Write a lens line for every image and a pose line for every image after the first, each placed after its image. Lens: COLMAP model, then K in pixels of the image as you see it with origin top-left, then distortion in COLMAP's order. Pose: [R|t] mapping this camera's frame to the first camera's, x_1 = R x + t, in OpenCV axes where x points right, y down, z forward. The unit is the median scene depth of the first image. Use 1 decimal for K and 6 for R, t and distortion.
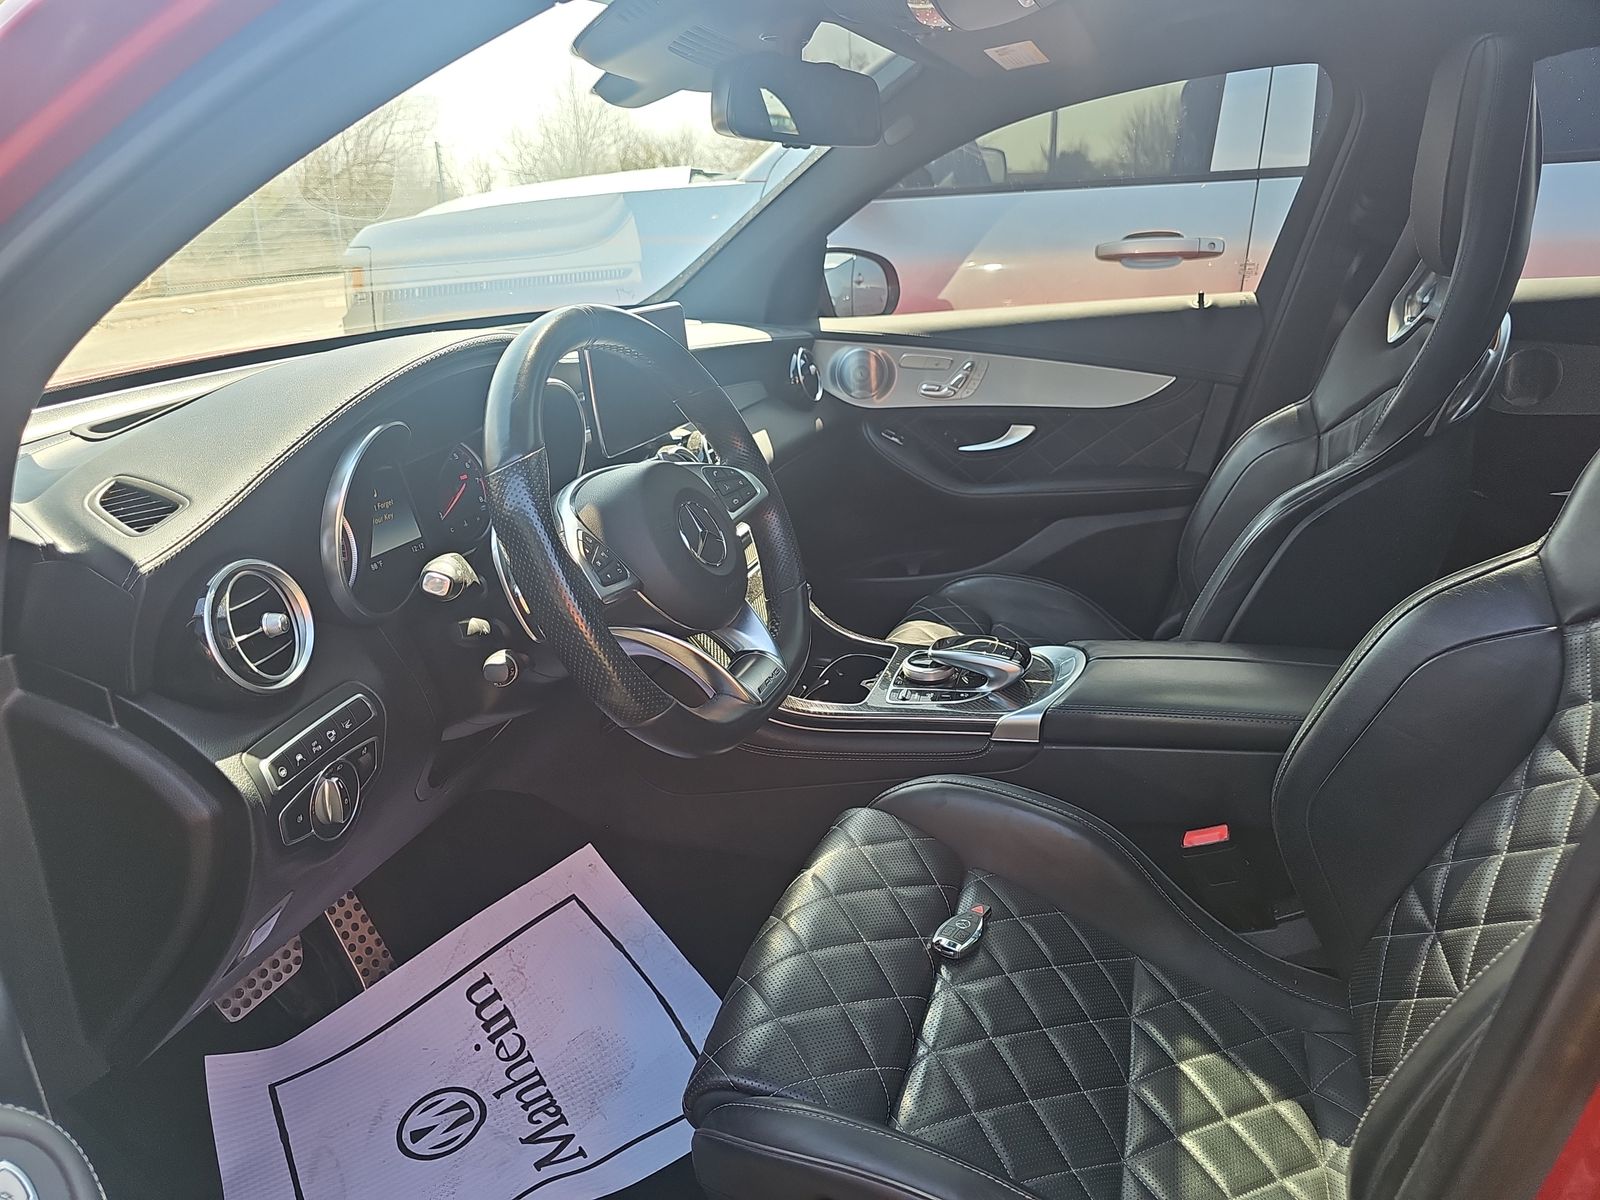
lens RADIAL K [[1084.6, 0, 778.2], [0, 1084.6, 609.9], [0, 0, 1]] dist [0.029188, -0.021680]
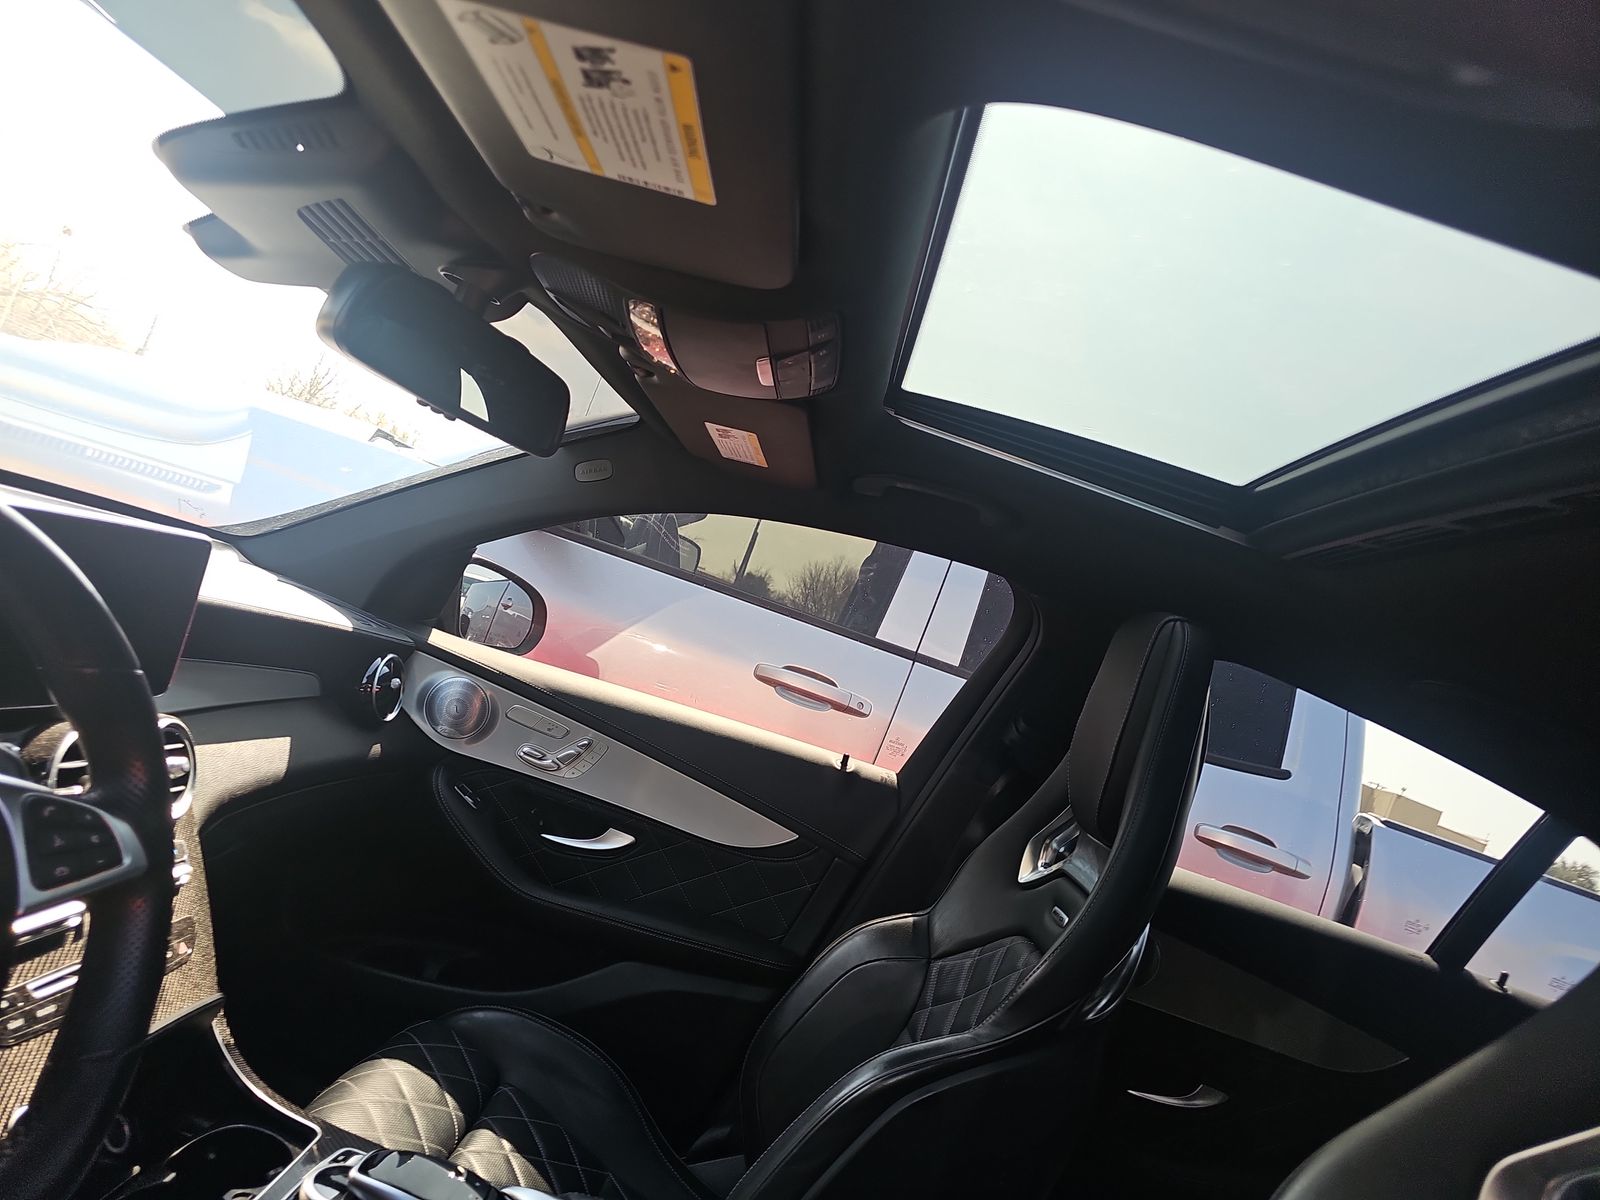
lens RADIAL K [[1084.6, 0, 806.4], [0, 1084.6, 596.0], [0, 0, 1]] dist [0.029188, -0.021680]
pose [[0.882903, 0.370656, 0.288264, 0.043815], [-0.253796, 0.893208, -0.371171, -0.060280], [-0.395056, 0.254548, 0.882687, 0.167374]]
